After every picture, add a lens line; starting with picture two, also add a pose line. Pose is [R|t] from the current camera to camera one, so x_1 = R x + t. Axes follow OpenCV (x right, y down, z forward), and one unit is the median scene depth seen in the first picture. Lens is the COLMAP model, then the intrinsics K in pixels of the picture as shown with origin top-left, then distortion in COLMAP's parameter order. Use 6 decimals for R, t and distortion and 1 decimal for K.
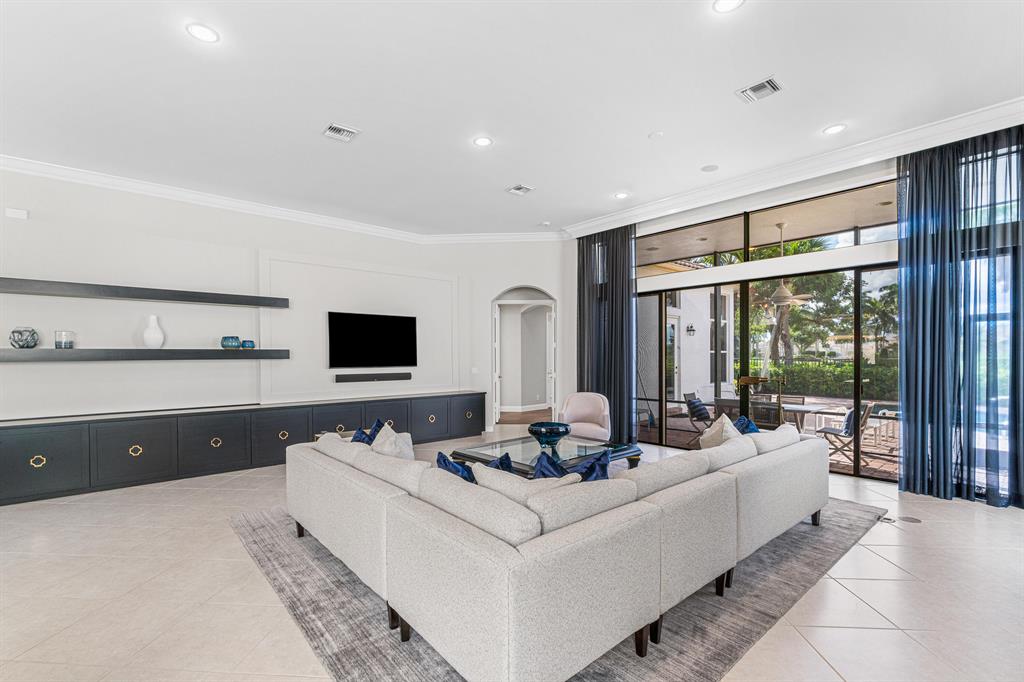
lens RADIAL K [[445.0, 0, 513.2], [0, 445.0, 360.5], [0, 0, 1]] dist [-0.001026, -0.000122]
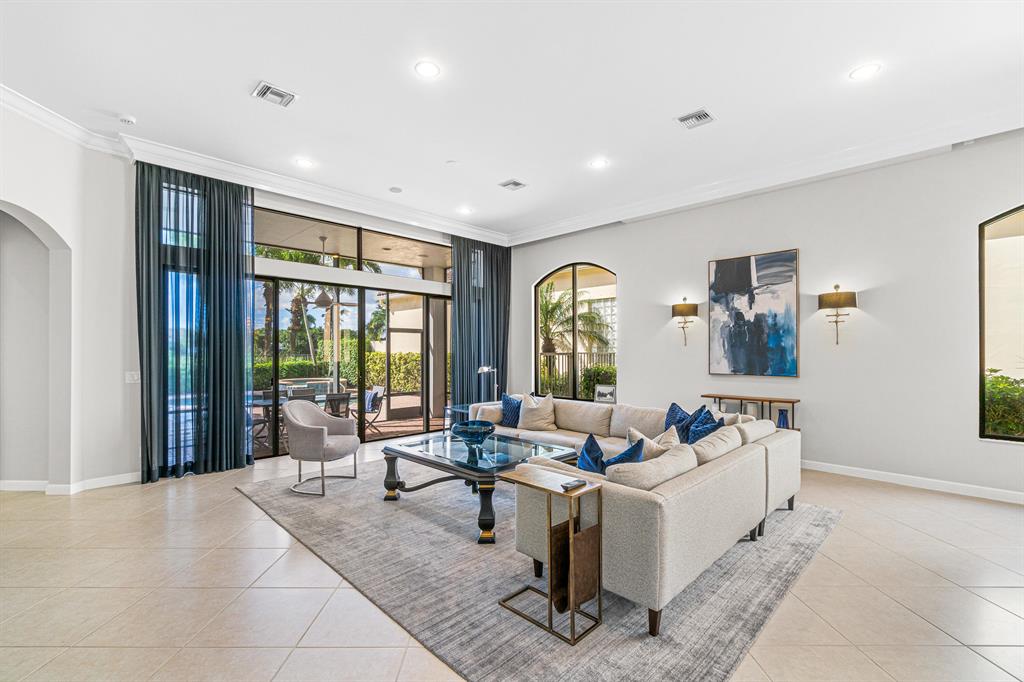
lens RADIAL K [[435.5, 0, 509.7], [0, 435.5, 348.7], [0, 0, 1]] dist [-0.003614, -0.000590]
pose [[-0.049004, 0.009885, 0.998750, -0.524641], [0.015349, 0.999840, -0.009143, -0.003585], [-0.998681, 0.014881, -0.049148, 0.574732]]
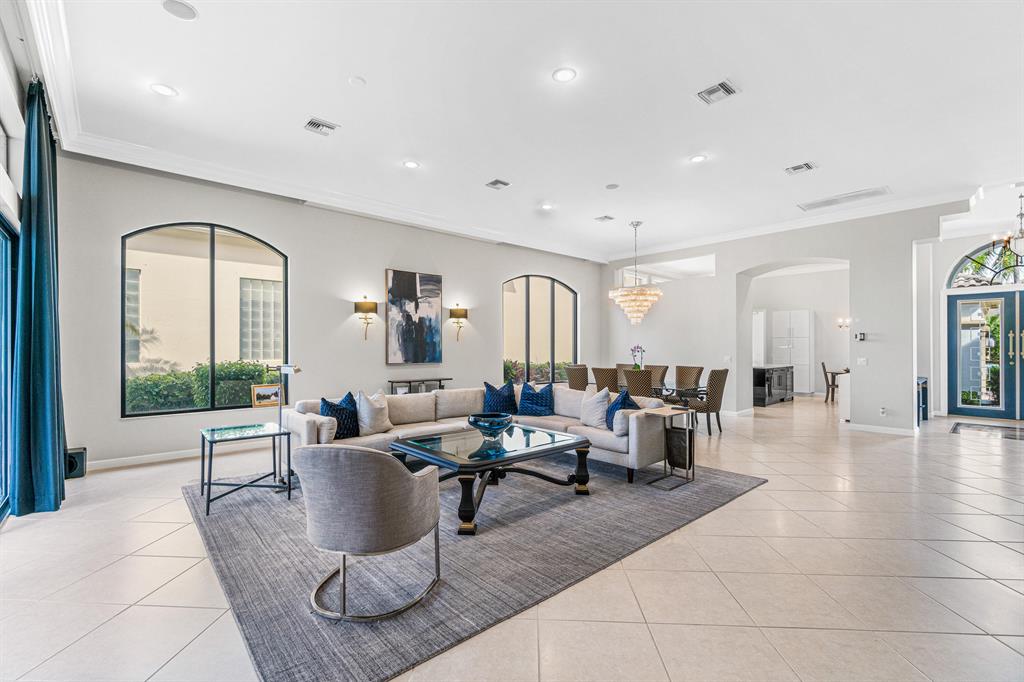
lens RADIAL K [[435.5, 0, 509.7], [0, 435.5, 348.7], [0, 0, 1]] dist [-0.003614, -0.000590]
pose [[-0.999583, 0.003291, 0.028676, -0.007458], [0.003836, 0.999812, 0.018985, -0.009399], [-0.028608, 0.019087, -0.999408, 1.144416]]
